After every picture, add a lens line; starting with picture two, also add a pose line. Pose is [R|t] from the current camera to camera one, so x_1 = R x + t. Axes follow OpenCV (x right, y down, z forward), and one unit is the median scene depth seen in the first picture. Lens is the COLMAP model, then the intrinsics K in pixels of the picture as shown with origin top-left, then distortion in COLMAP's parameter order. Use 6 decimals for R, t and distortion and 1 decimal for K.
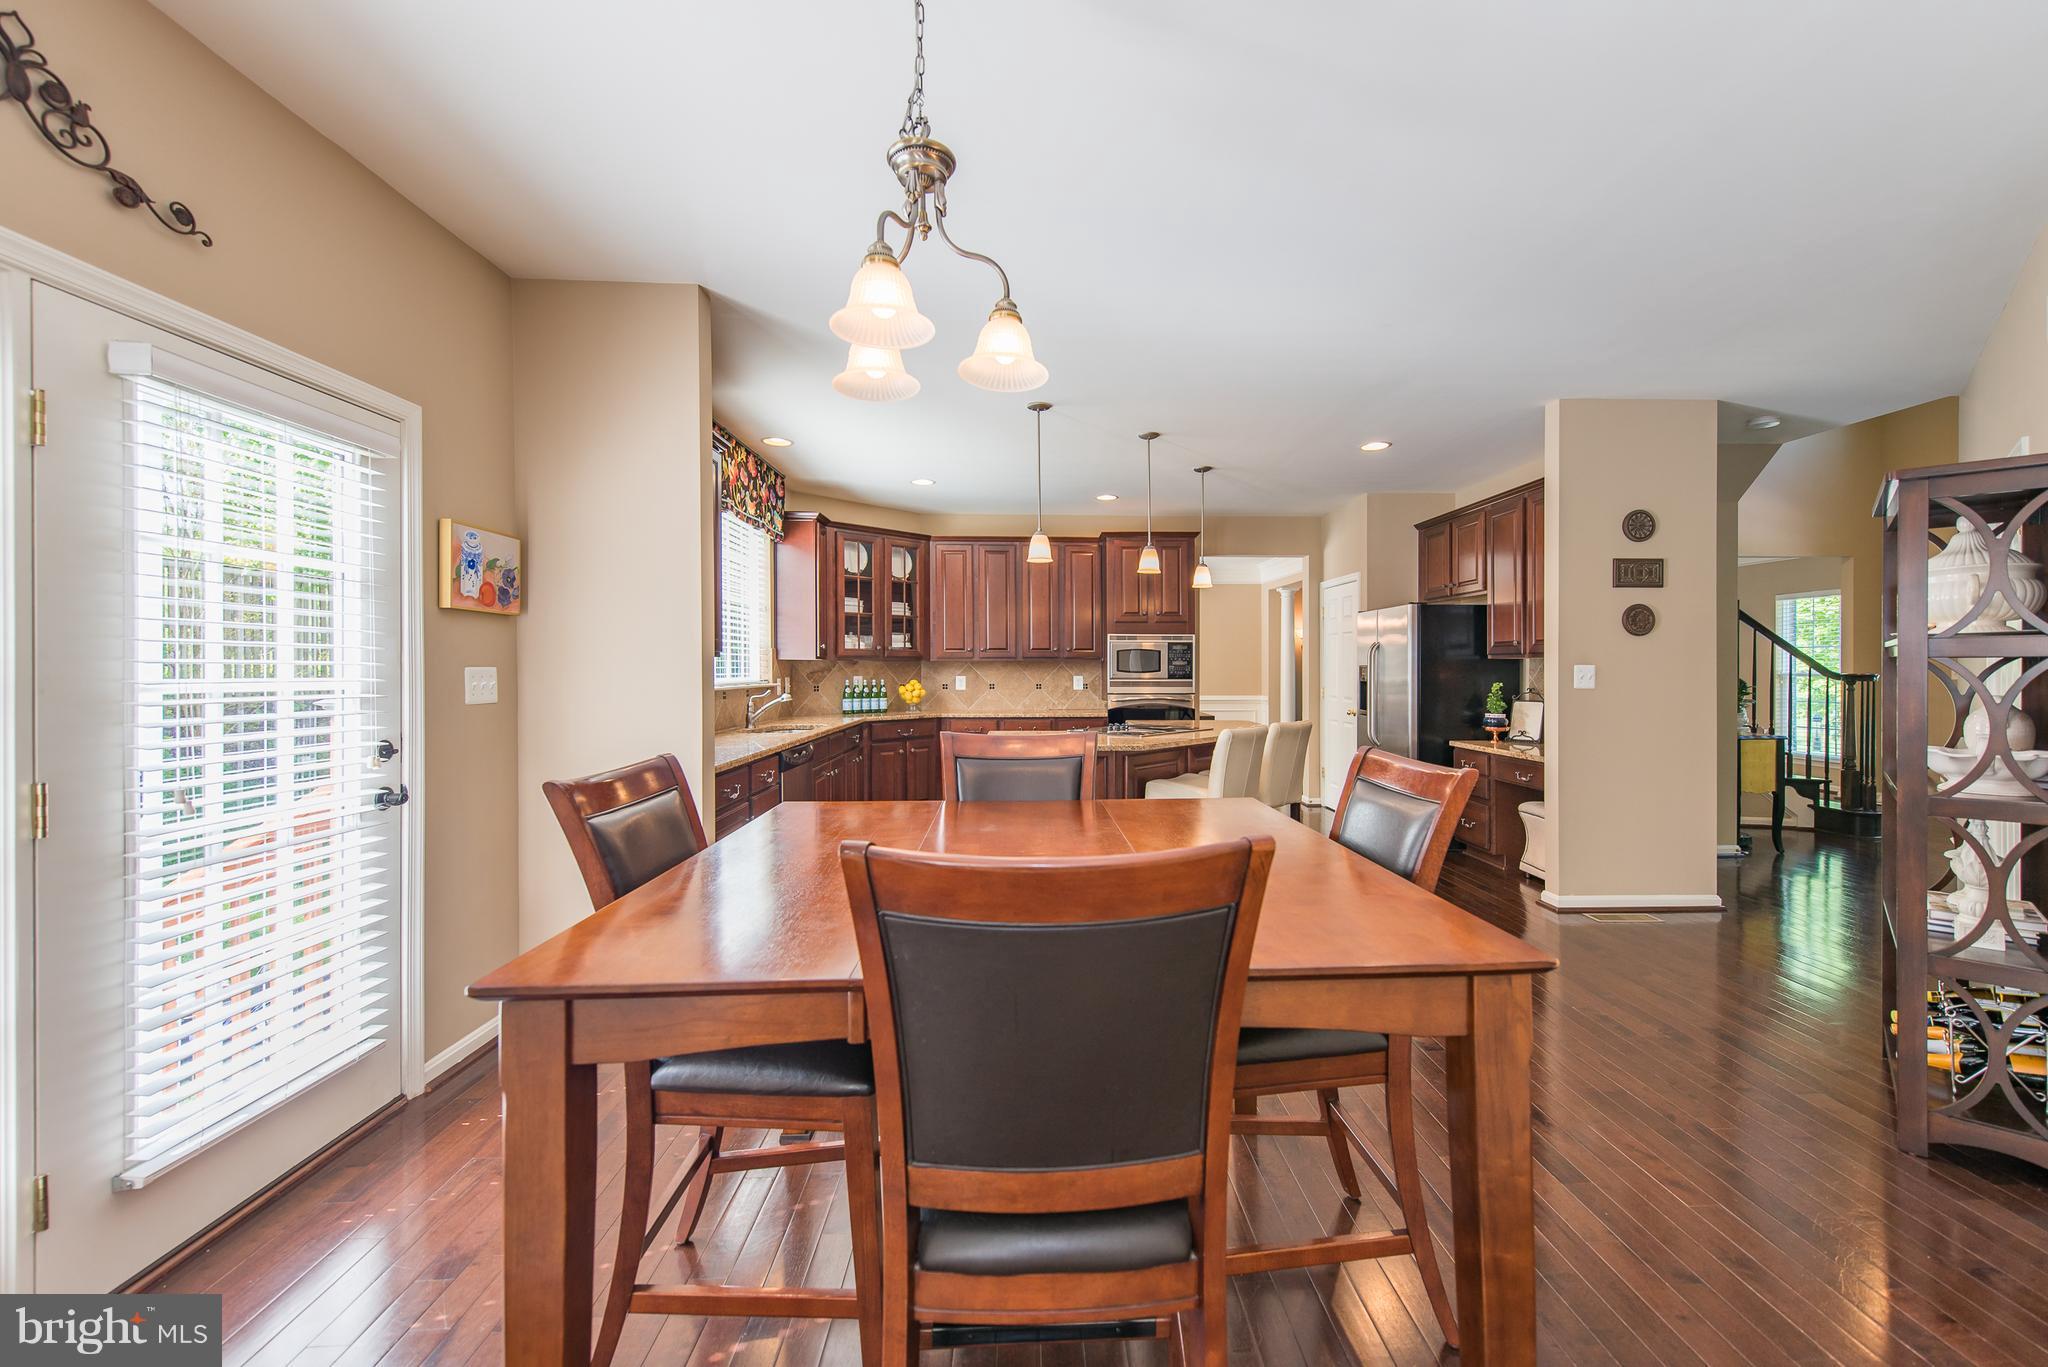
lens RADIAL K [[821.5, 0, 1033.0], [0, 821.5, 676.1], [0, 0, 1]] dist [0.009054, -0.002260]
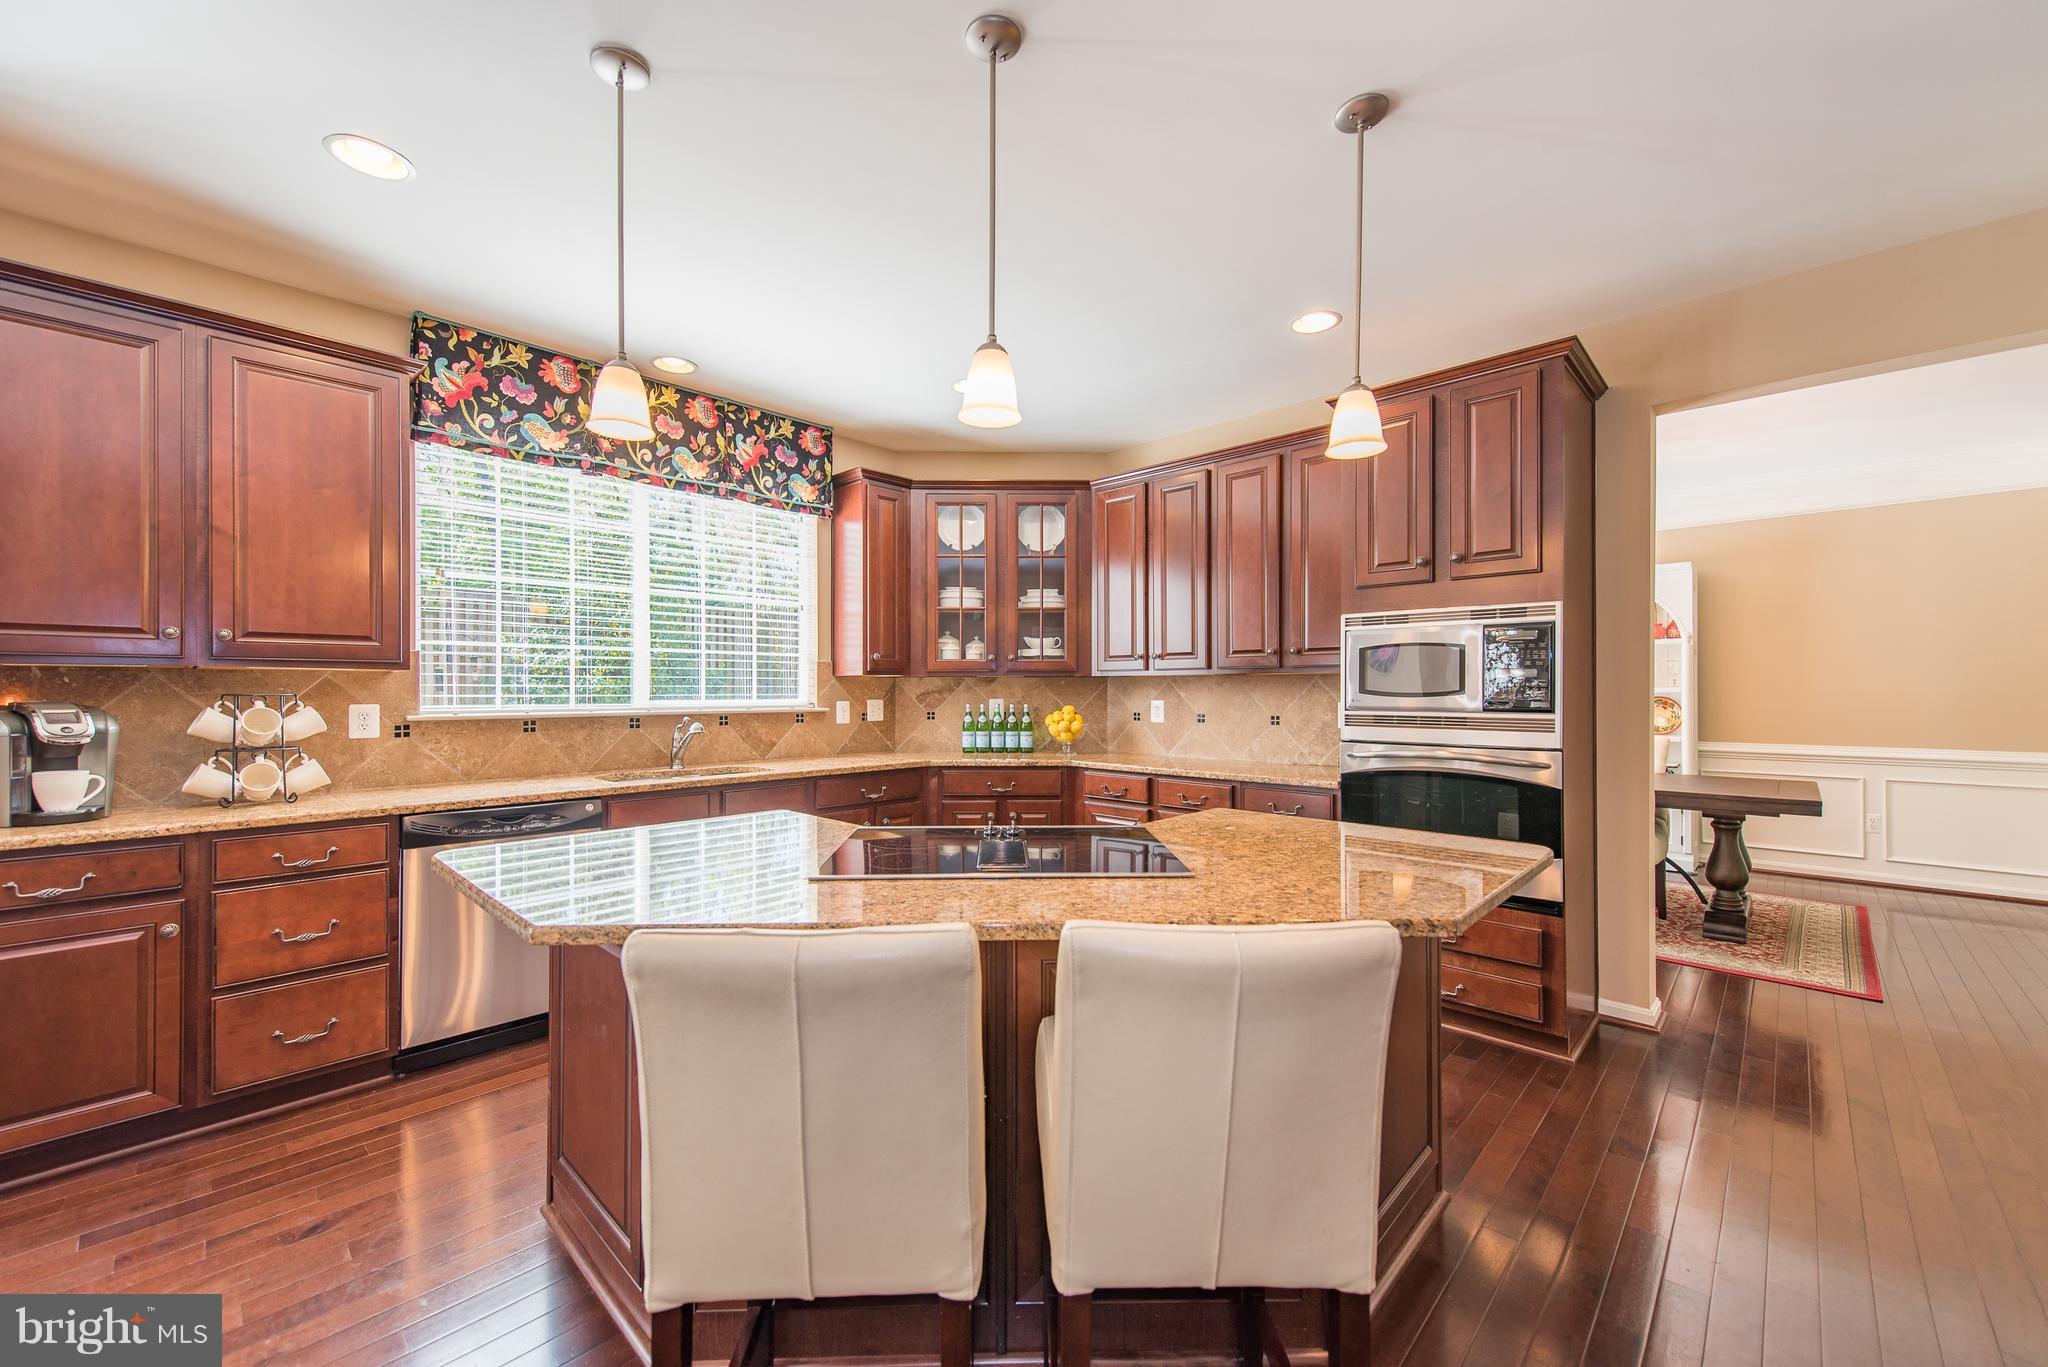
lens RADIAL K [[821.5, 0, 969.5], [0, 821.5, 697.9], [0, 0, 1]] dist [0.009054, -0.002260]
pose [[0.702605, 0.006770, -0.711548, 0.276850], [-0.007505, 0.999970, 0.002103, -0.002258], [0.711540, 0.003863, 0.702635, 0.508596]]
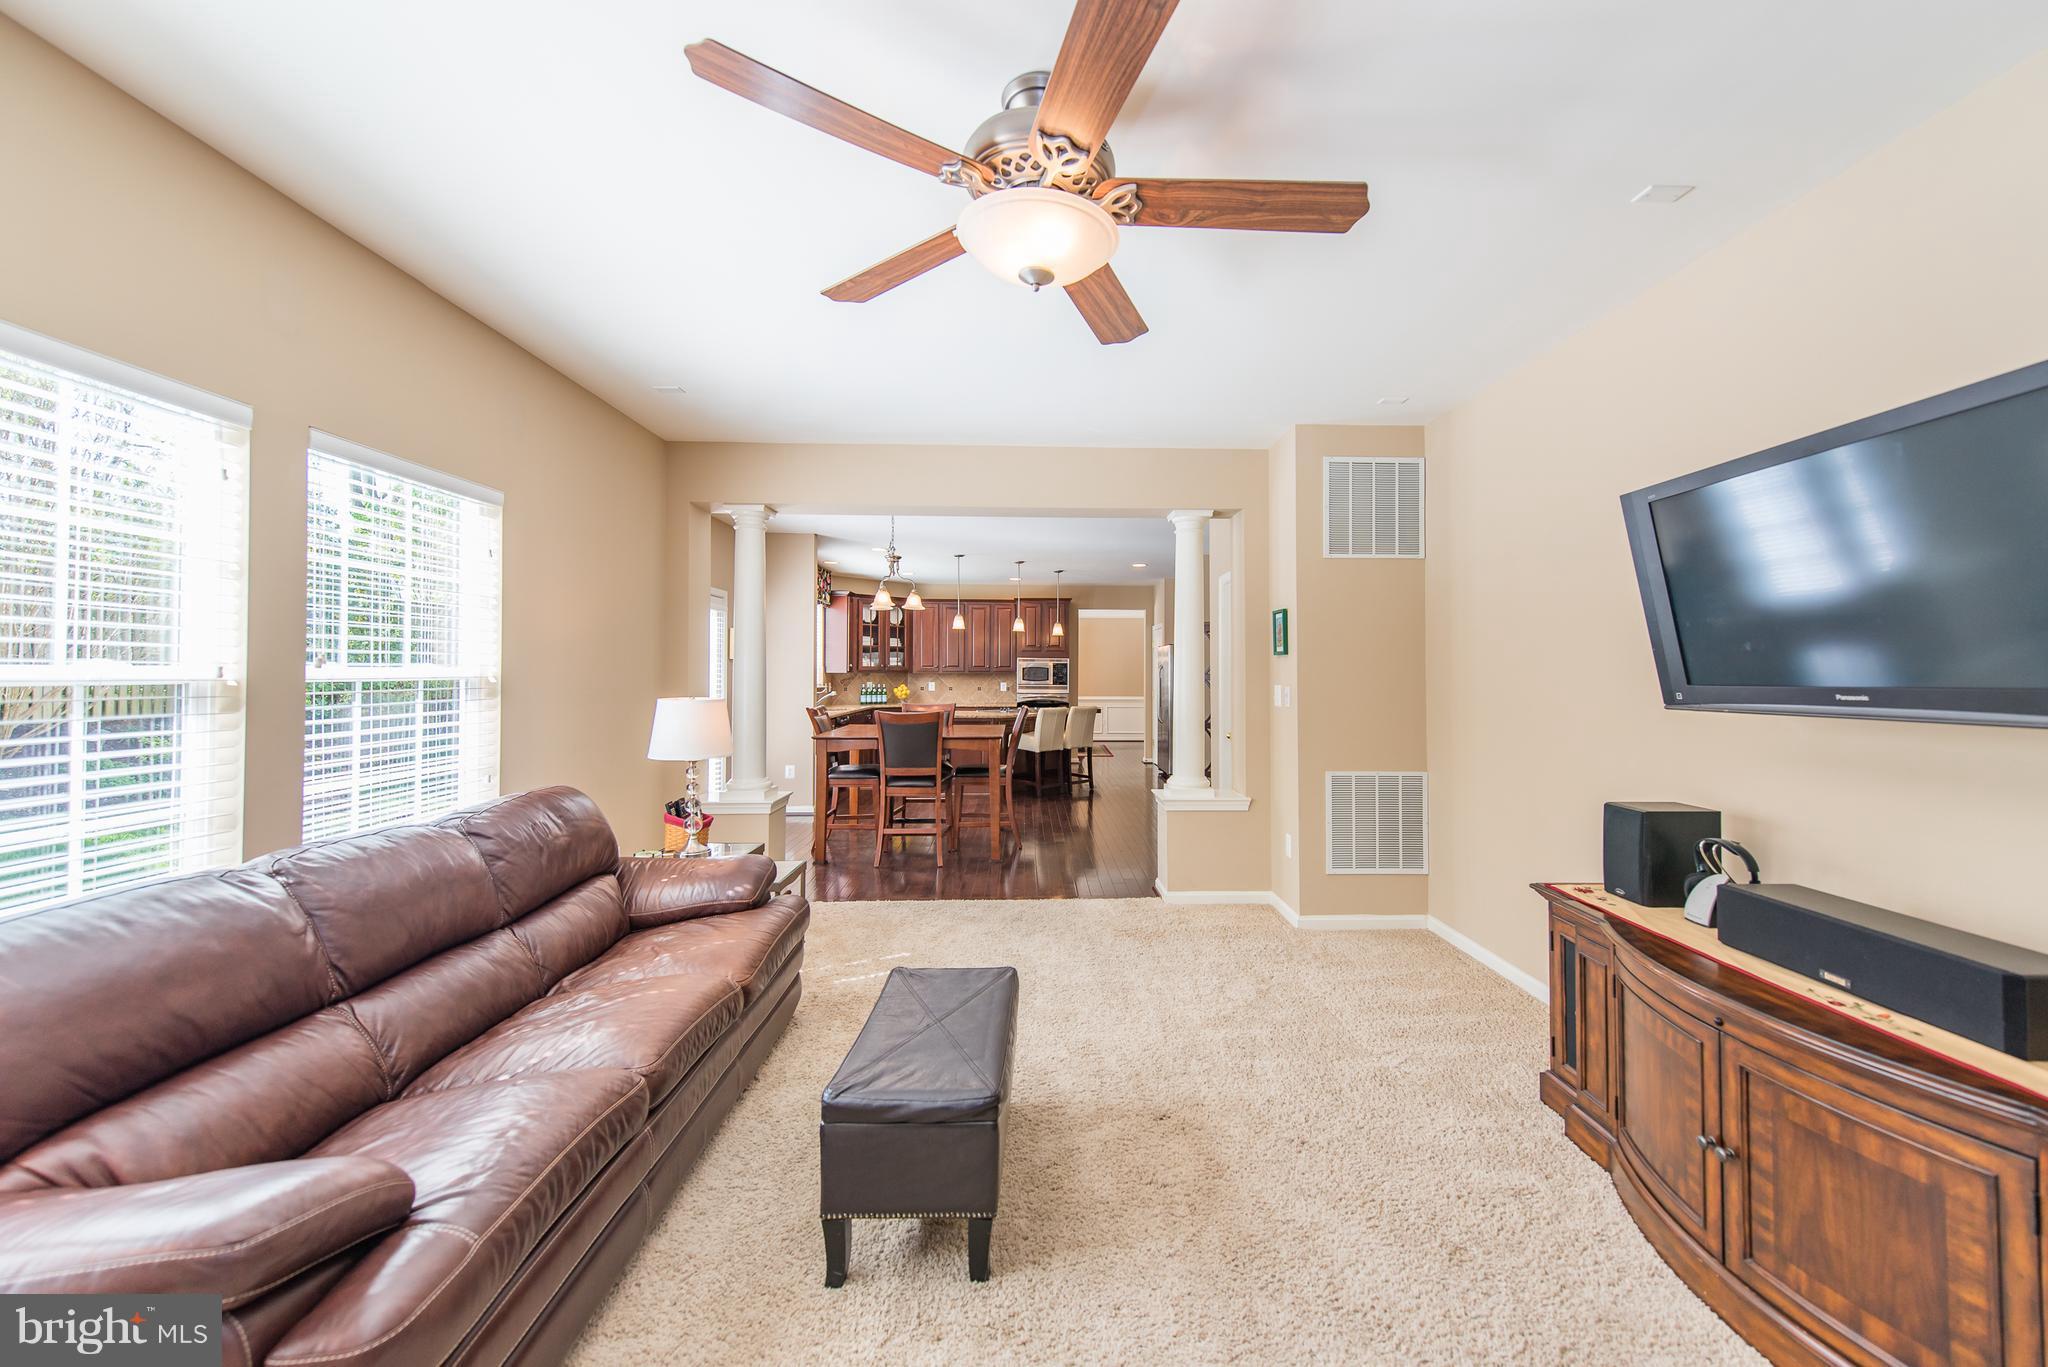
lens RADIAL K [[821.5, 0, 1023.4], [0, 821.5, 676.2], [0, 0, 1]] dist [0.009054, -0.002260]
pose [[0.999907, 0.006370, -0.012090, 0.123030], [-0.006419, 0.999972, -0.003971, -0.006920], [0.012064, 0.004048, 0.999919, -0.686170]]
